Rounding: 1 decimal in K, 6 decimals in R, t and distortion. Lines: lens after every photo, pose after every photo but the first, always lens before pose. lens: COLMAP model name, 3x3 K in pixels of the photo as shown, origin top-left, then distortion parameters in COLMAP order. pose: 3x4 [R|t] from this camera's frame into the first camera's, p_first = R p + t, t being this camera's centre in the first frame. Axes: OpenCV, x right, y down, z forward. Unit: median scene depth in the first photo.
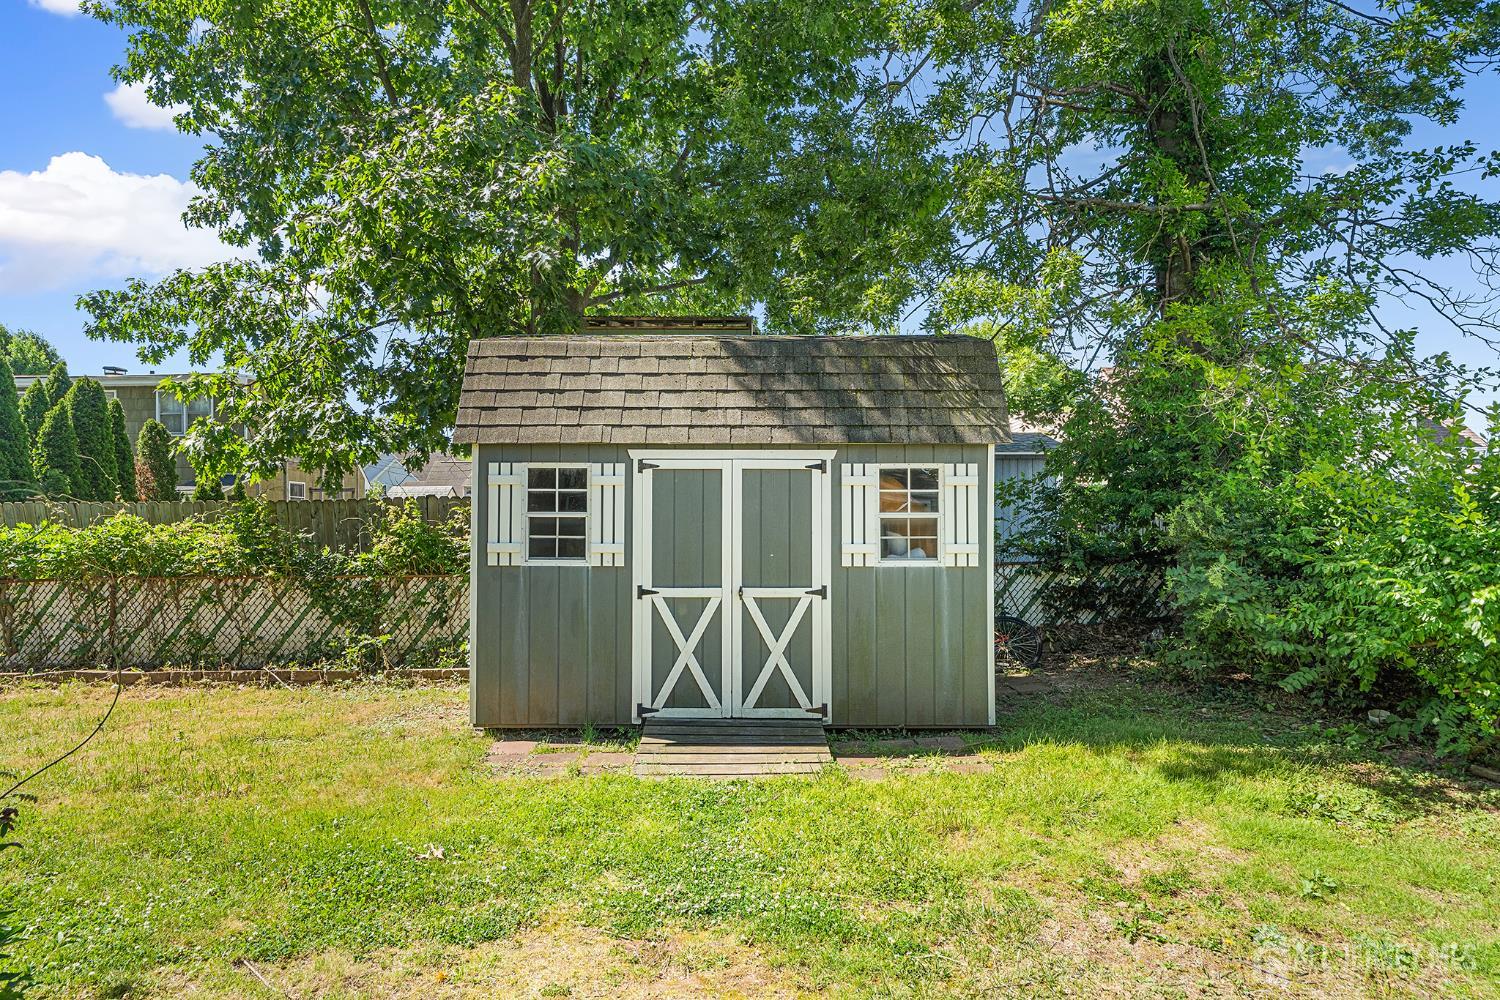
lens RADIAL K [[896.9, 0, 750.0], [0, 896.9, 500.0], [0, 0, 1]] dist [-0.006587, -0.000262]
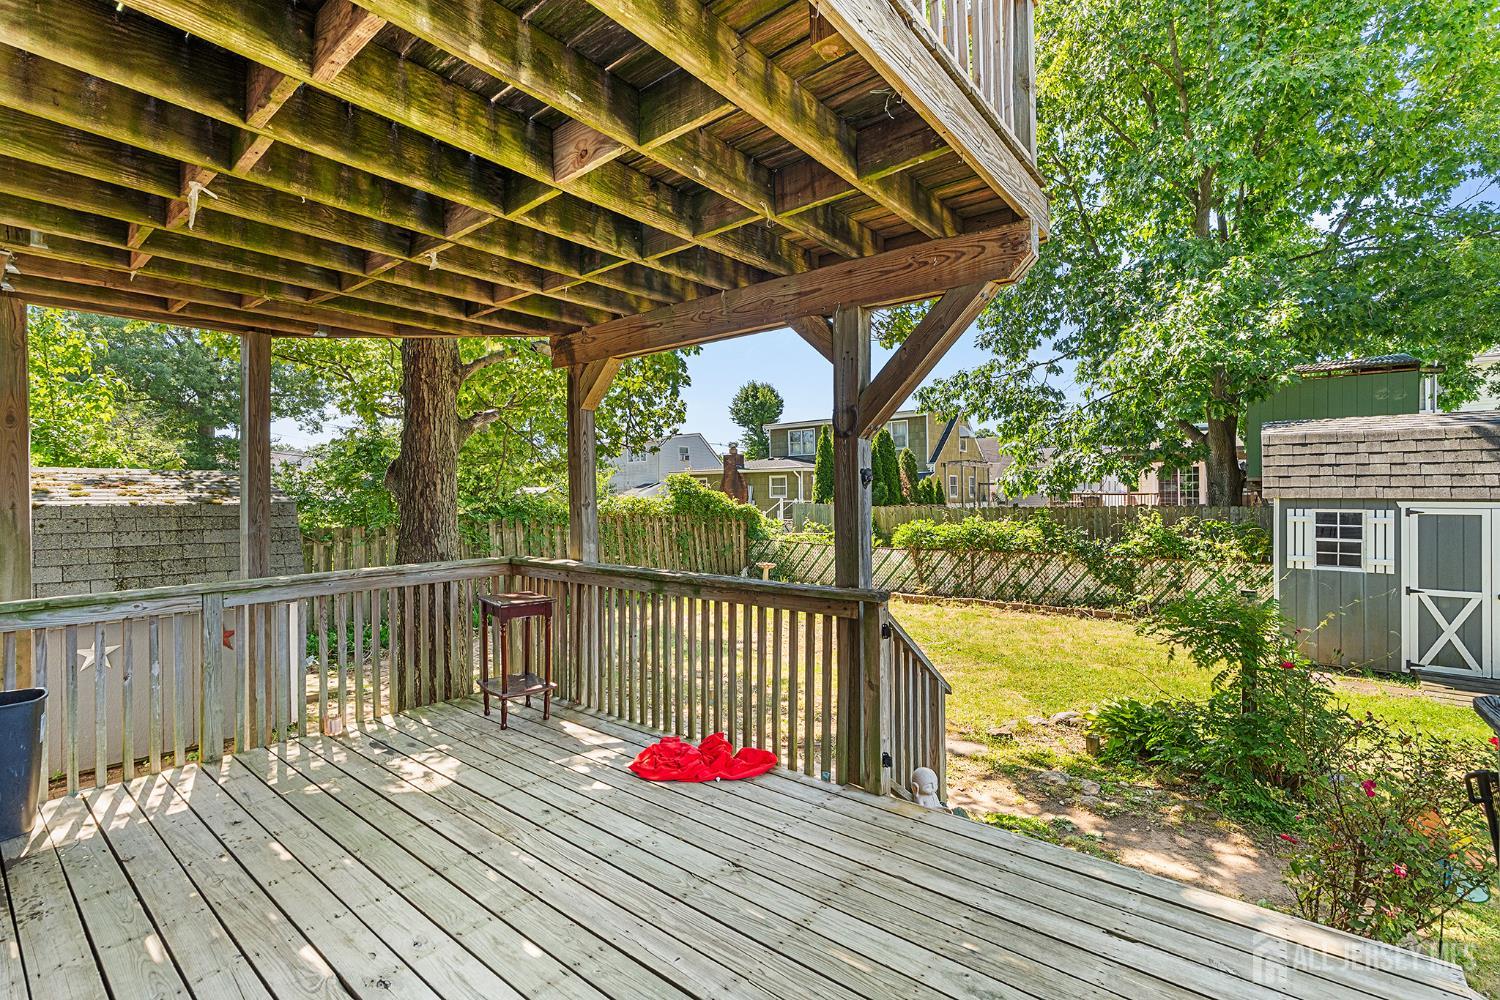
lens RADIAL K [[679.7, 0, 748.5], [0, 679.7, 491.3], [0, 0, 1]] dist [-0.001568, -0.000537]
pose [[0.787433, -0.002157, -0.616397, -0.294694], [0.018856, 0.999610, 0.020590, -0.119222], [0.616112, -0.027837, 0.787167, -0.659652]]
